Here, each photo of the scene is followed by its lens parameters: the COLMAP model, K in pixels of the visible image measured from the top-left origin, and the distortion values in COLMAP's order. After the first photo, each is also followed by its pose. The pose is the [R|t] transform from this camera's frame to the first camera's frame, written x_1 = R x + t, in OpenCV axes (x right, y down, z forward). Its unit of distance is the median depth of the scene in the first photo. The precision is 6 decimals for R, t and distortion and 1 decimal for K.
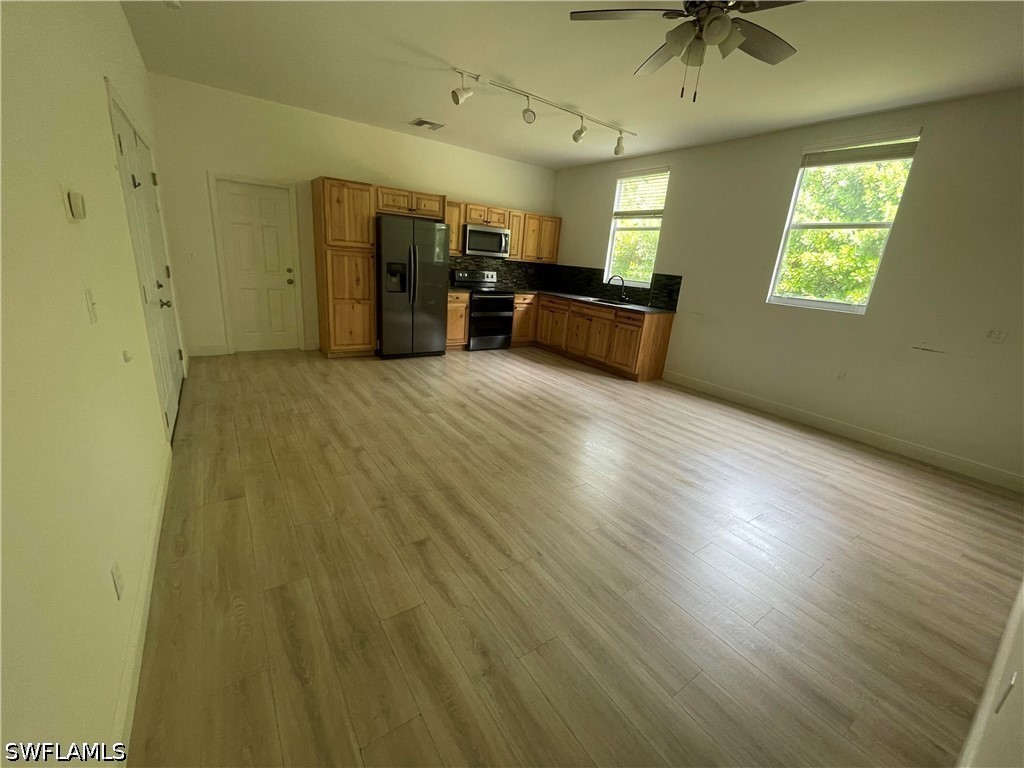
lens RADIAL K [[418.1, 0, 512.0], [0, 418.1, 383.3], [0, 0, 1]] dist [-0.002548, 0.000008]
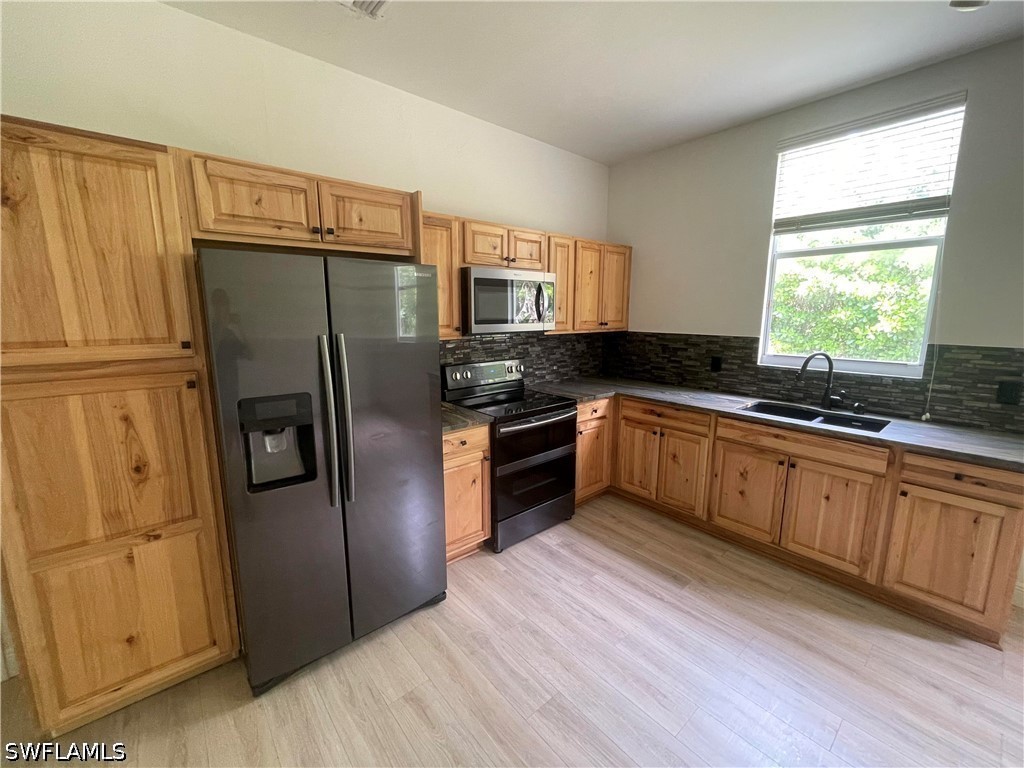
lens RADIAL K [[418.1, 0, 512.1], [0, 418.1, 382.7], [0, 0, 1]] dist [-0.002548, 0.000008]
pose [[0.991477, -0.096110, 0.087955, -0.111480], [0.105703, 0.988088, -0.111846, -0.207857], [-0.076158, 0.120190, 0.989825, 0.580627]]
